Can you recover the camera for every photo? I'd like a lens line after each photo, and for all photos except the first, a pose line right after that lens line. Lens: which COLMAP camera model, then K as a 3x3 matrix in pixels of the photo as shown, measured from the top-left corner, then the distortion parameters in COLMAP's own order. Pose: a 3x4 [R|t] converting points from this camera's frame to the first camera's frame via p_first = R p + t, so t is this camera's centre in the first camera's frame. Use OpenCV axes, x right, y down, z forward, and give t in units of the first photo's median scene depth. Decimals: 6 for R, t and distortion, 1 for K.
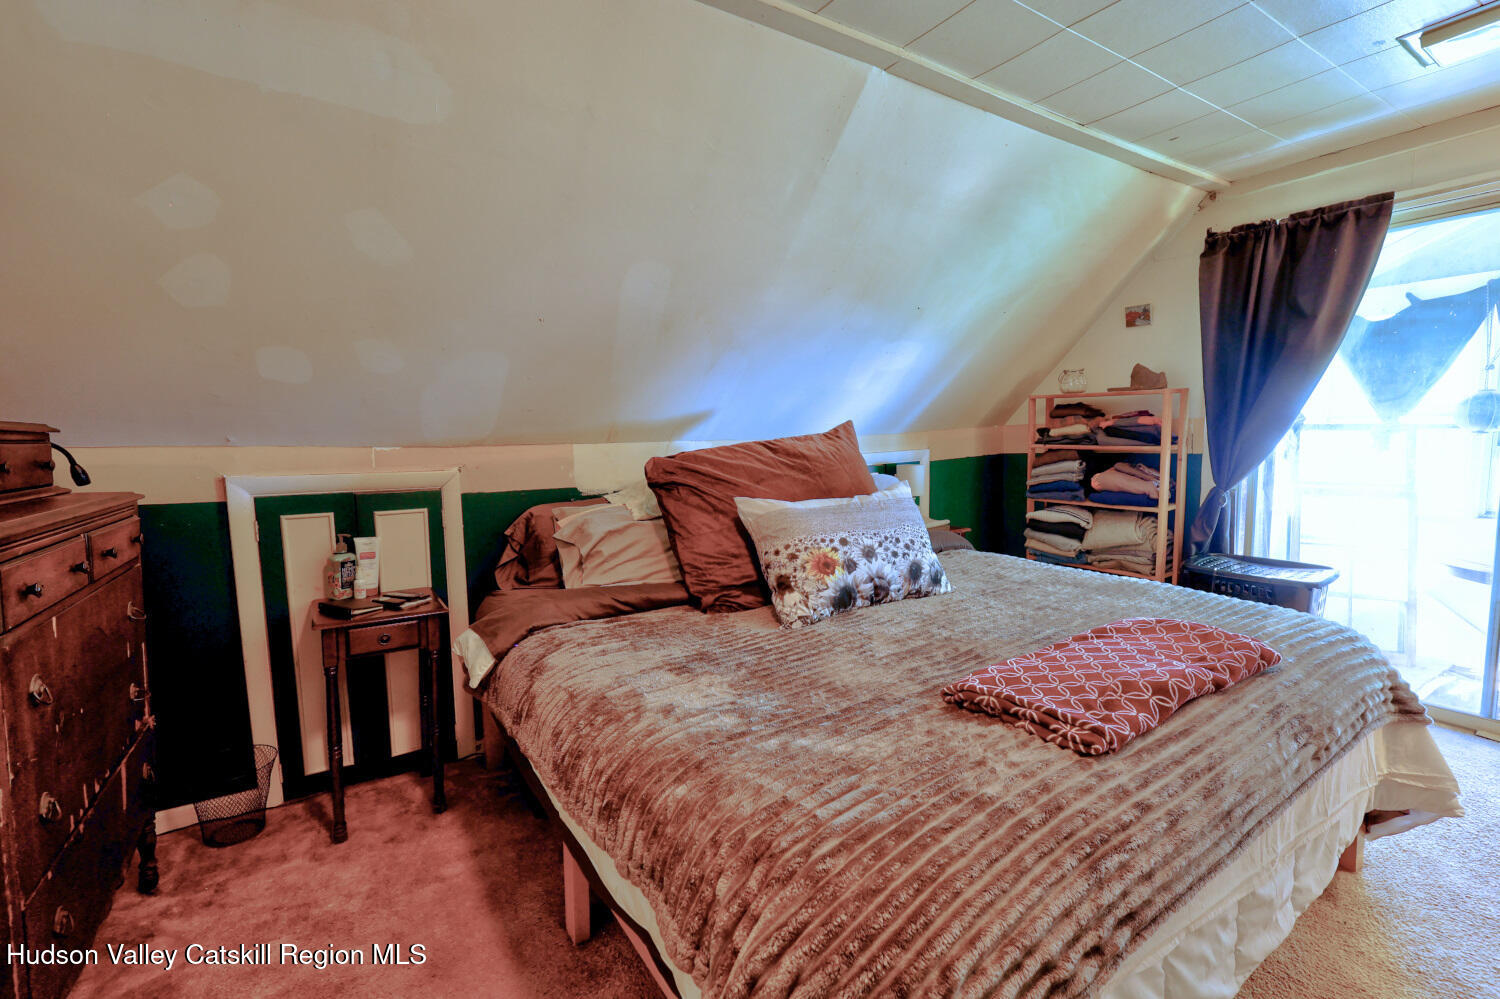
lens RADIAL K [[646.7, 0, 745.7], [0, 646.7, 502.2], [0, 0, 1]] dist [0.002087, -0.000160]
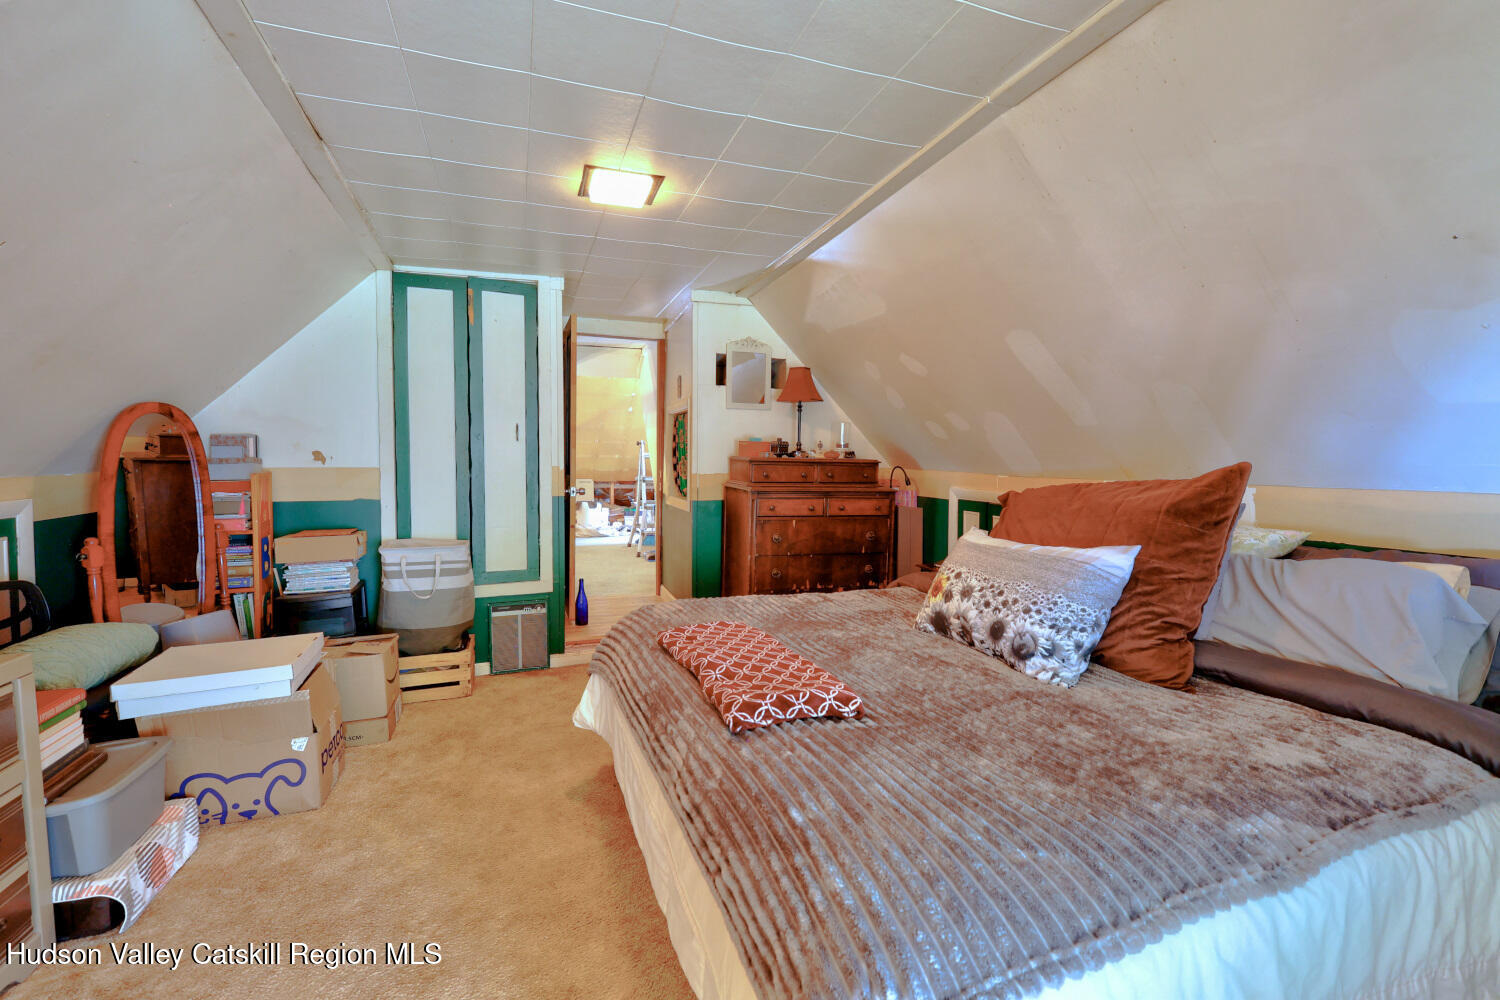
lens RADIAL K [[646.7, 0, 745.0], [0, 646.7, 500.4], [0, 0, 1]] dist [0.002087, -0.000160]
pose [[-0.215595, 0.073505, -0.973712, 1.237787], [-0.116407, 0.988117, 0.100366, -0.125372], [0.969520, 0.134985, -0.204477, 0.842963]]
